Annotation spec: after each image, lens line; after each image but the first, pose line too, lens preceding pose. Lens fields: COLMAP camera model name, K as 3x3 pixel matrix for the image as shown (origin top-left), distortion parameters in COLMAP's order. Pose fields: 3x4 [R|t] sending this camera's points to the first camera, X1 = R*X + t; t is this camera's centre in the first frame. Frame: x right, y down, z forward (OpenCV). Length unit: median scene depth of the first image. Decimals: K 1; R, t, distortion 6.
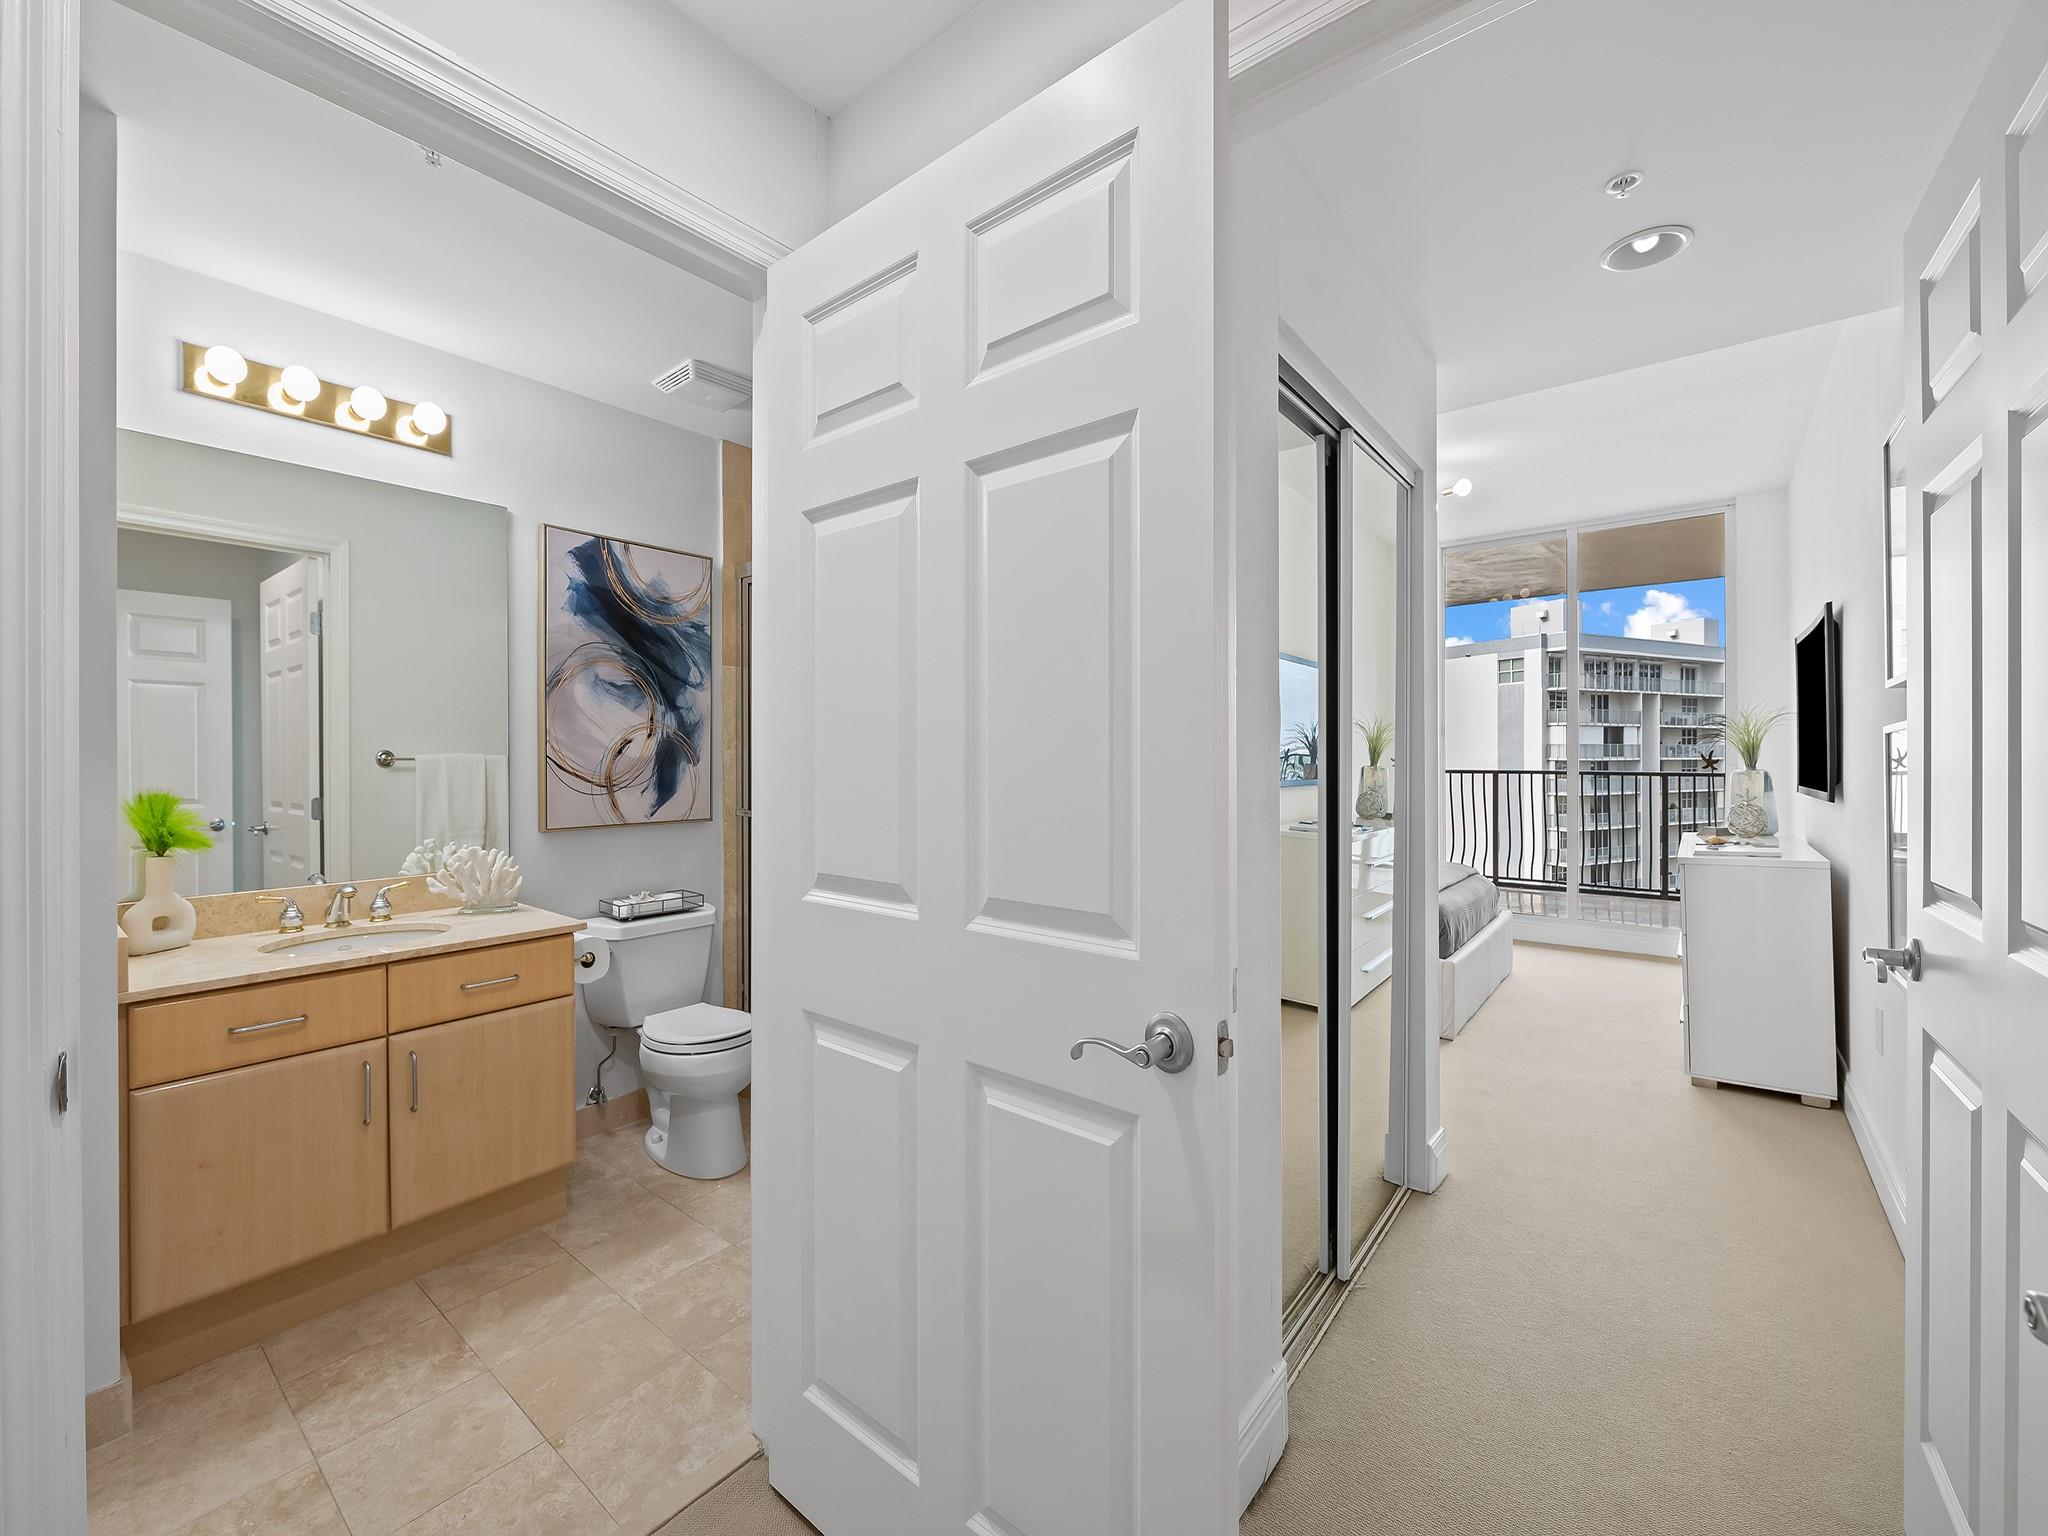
lens RADIAL K [[848.6, 0, 1020.9], [0, 848.6, 759.9], [0, 0, 1]] dist [0.001201, -0.000156]
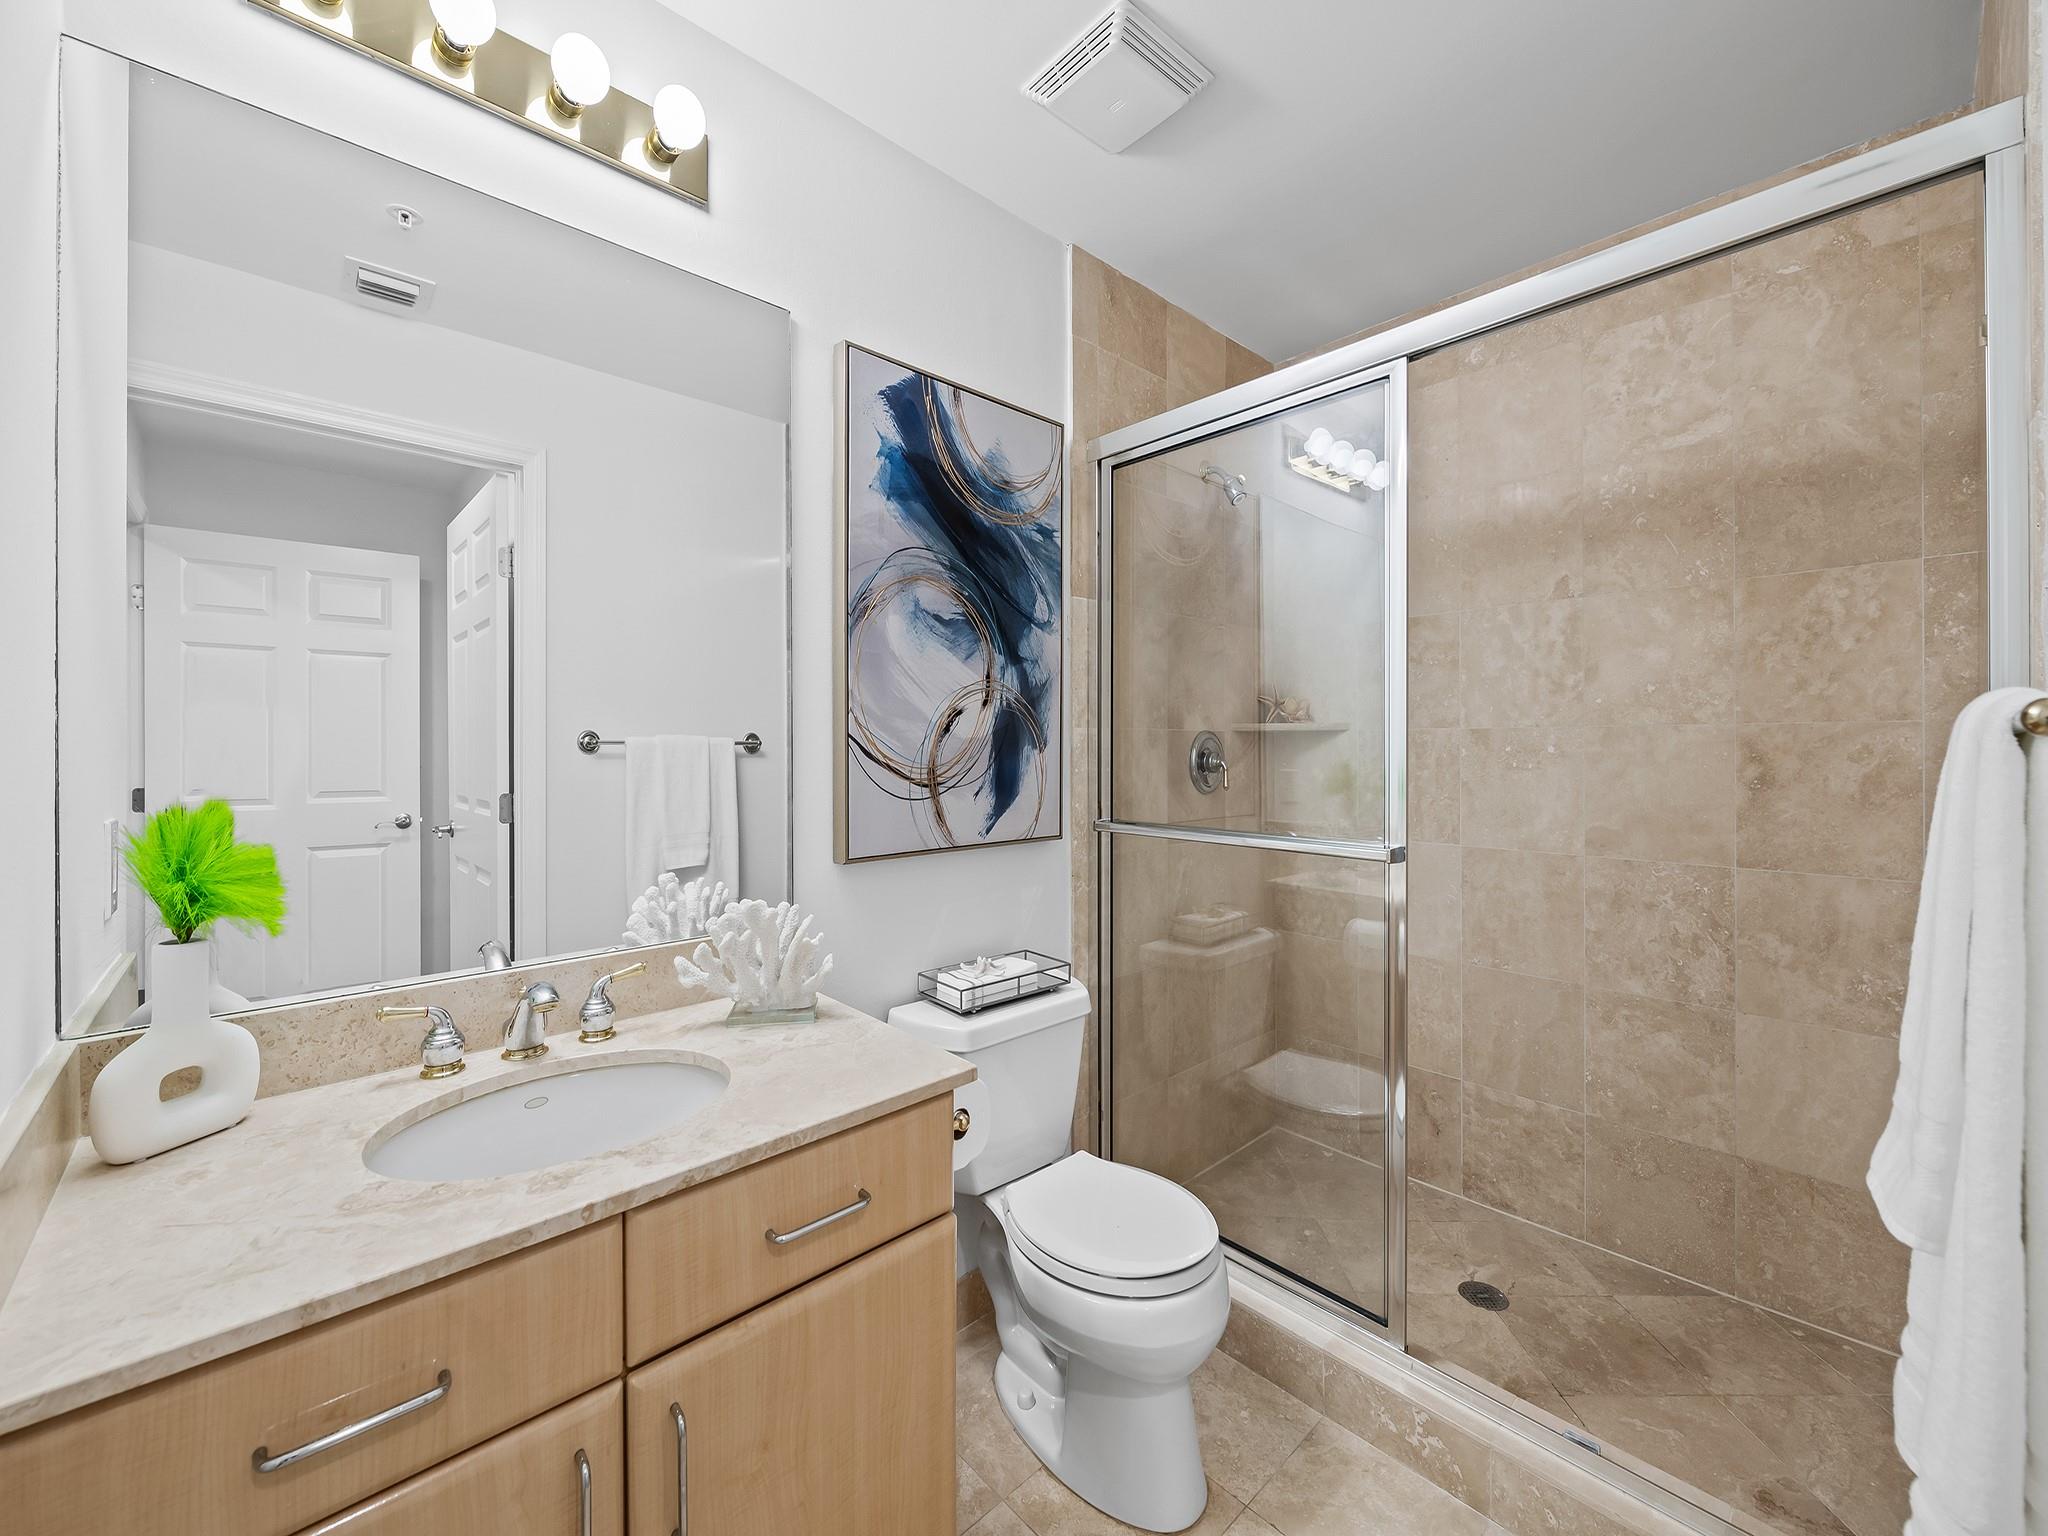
lens RADIAL K [[821.7, 0, 1020.0], [0, 821.7, 745.9], [0, 0, 1]] dist [0.000286, -0.000091]
pose [[0.989518, 0.001410, -0.144406, -0.333453], [-0.001766, 0.999996, -0.002341, 0.004065], [0.144402, 0.002571, 0.989516, 0.420971]]
